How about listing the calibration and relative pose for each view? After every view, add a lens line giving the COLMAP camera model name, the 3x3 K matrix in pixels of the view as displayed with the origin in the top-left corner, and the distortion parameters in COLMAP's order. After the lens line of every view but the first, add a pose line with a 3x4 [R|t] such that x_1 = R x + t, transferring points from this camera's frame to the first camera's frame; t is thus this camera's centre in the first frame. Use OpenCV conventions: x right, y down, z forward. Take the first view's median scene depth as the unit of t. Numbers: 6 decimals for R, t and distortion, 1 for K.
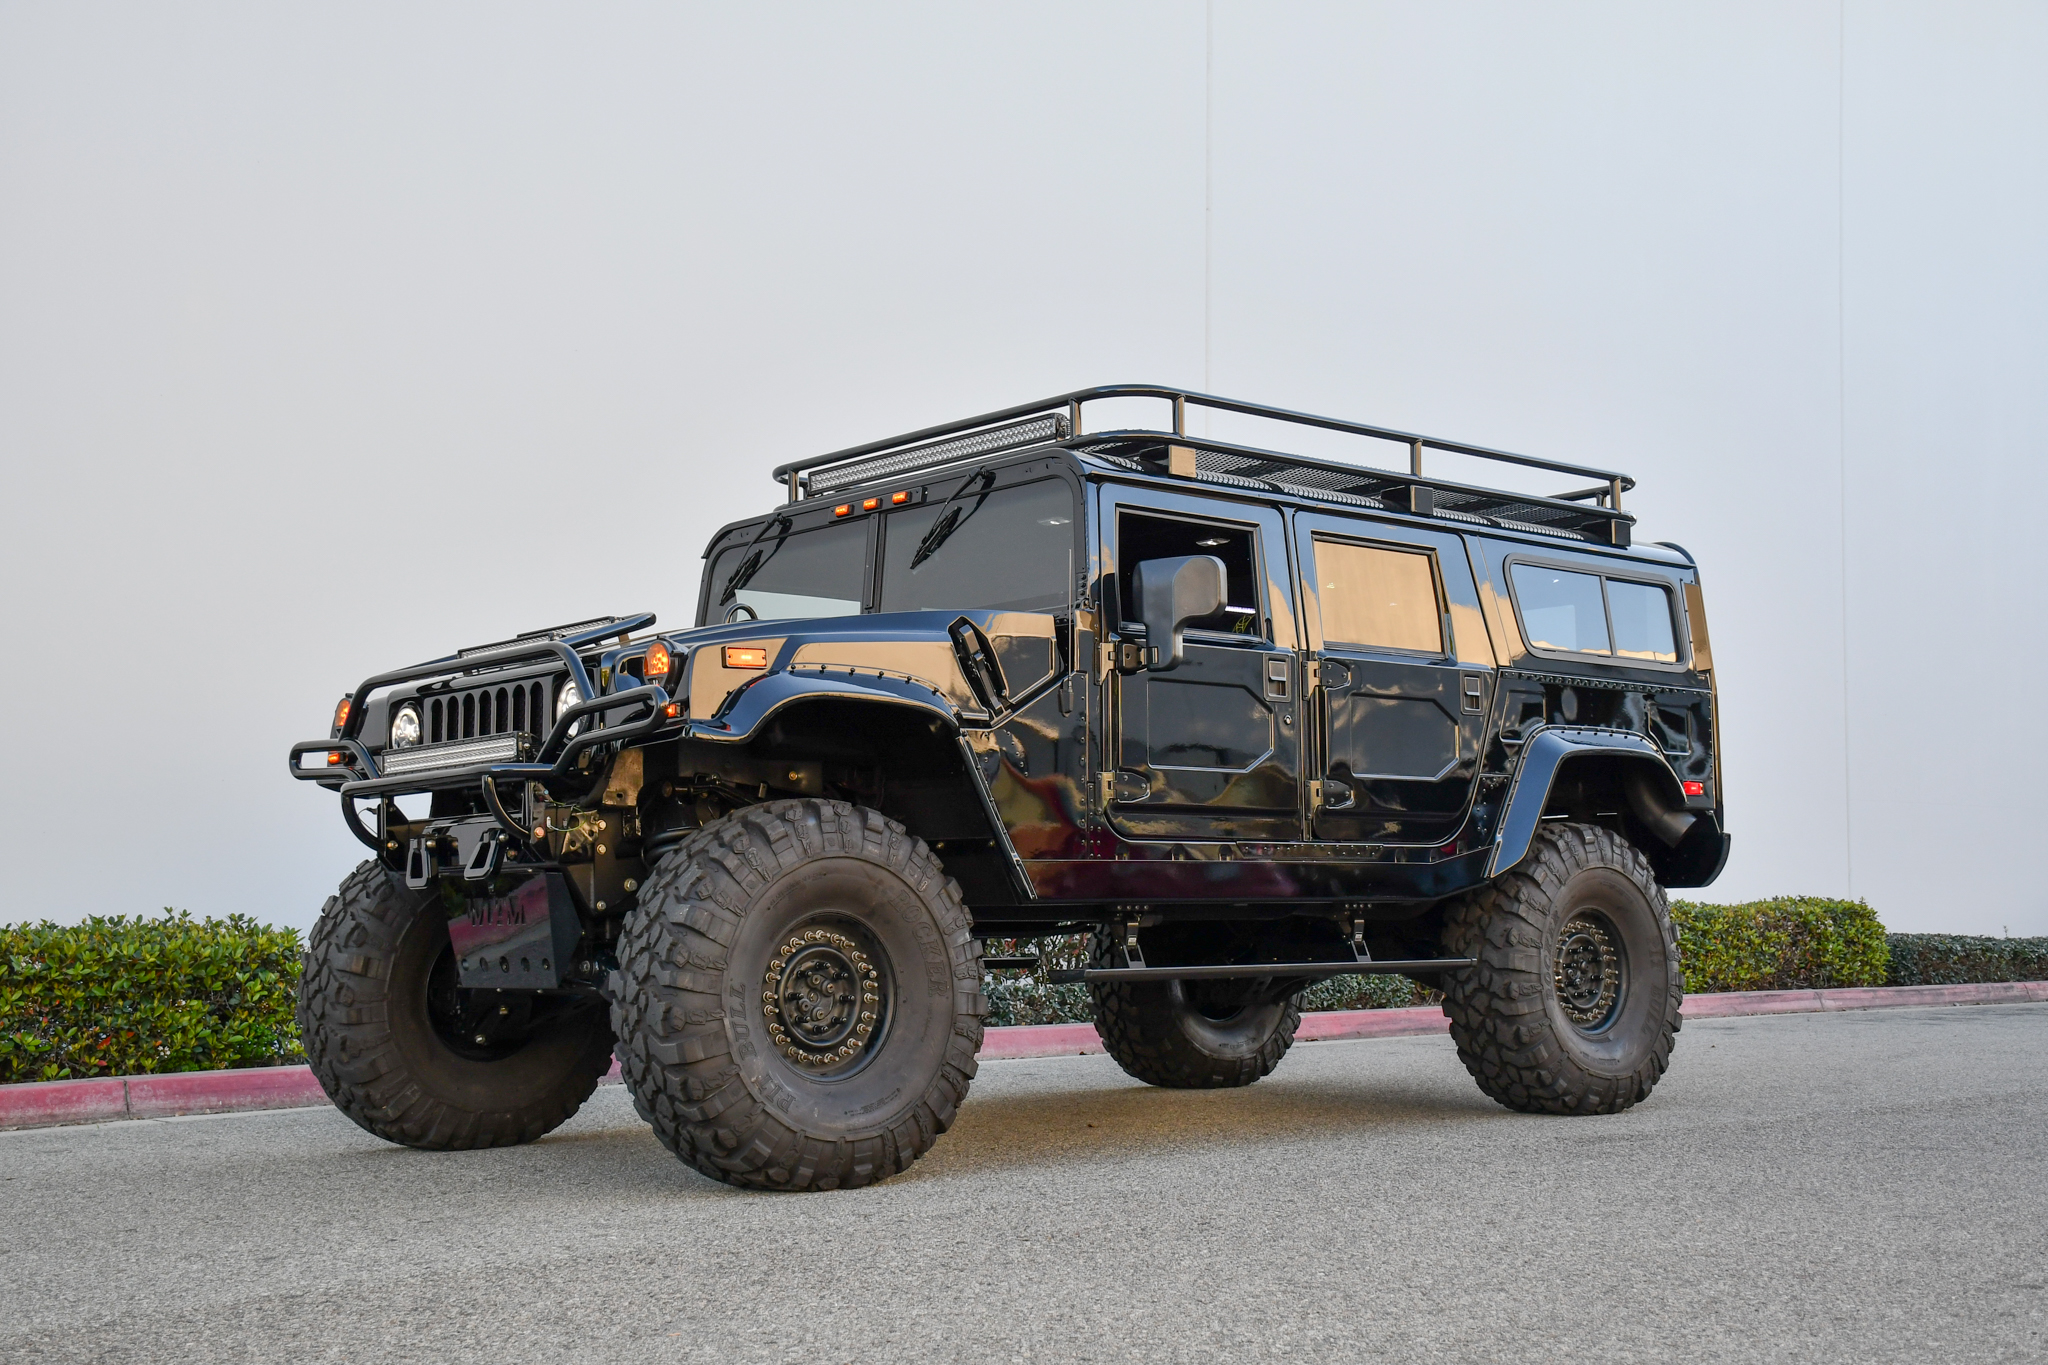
lens RADIAL K [[2398.2, 0, 1021.6], [0, 2398.2, 700.2], [0, 0, 1]] dist [0.002339, 0.000000]
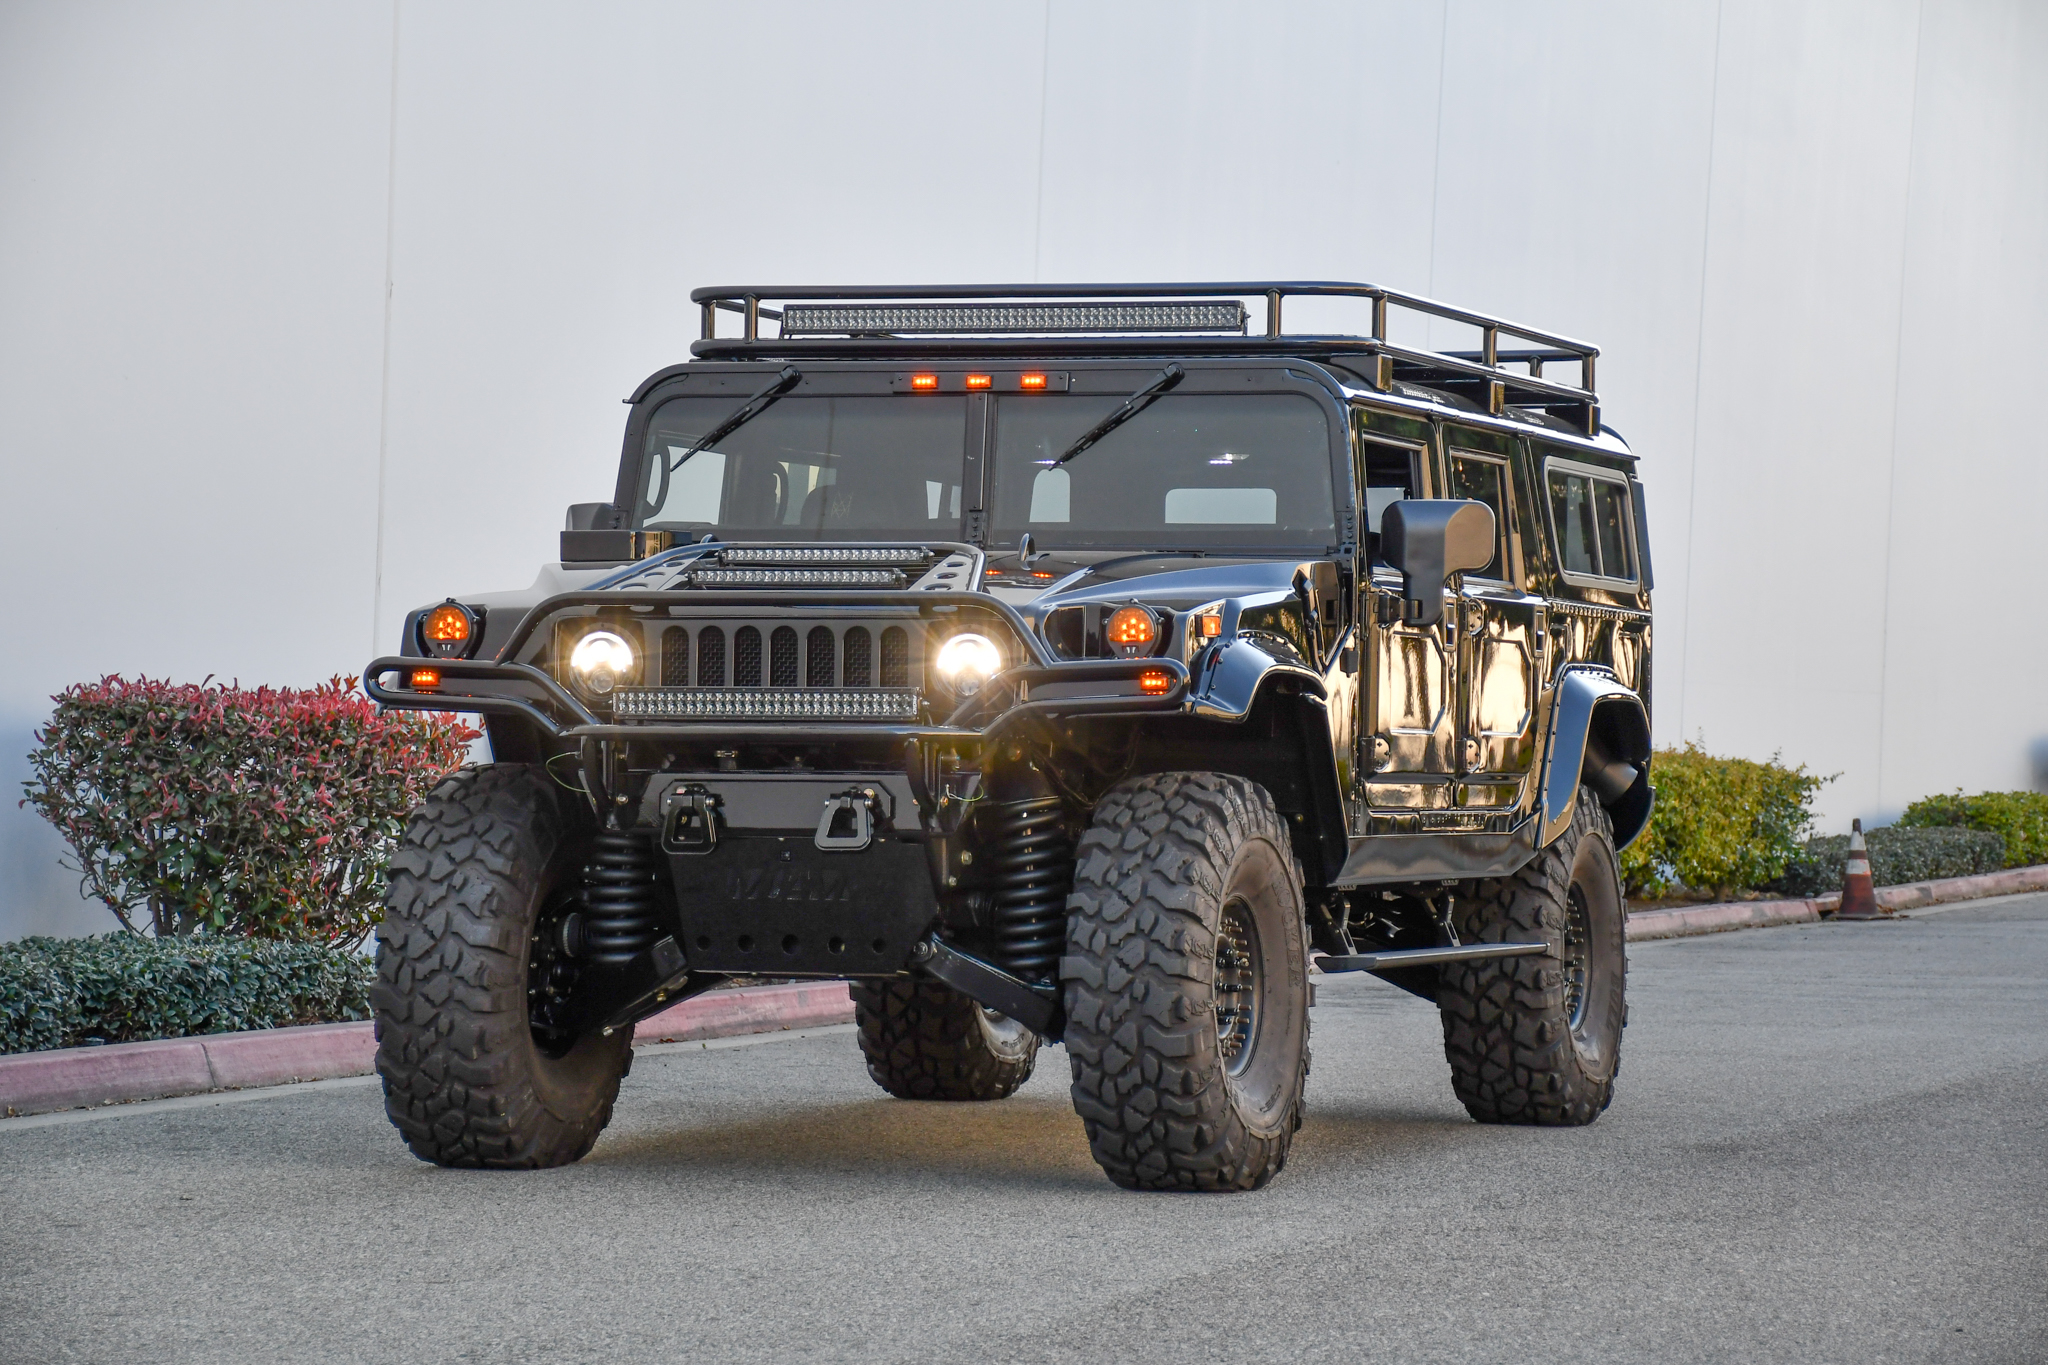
lens RADIAL K [[5860.1, 0, 1026.8], [0, 5860.1, 679.8], [0, 0, 1]] dist [0.004632, 0.000000]
pose [[0.867225, 0.033028, 0.496821, -1.090734], [-0.070915, 0.995819, 0.057585, -0.101824], [-0.492841, -0.085171, 0.865941, -0.780180]]
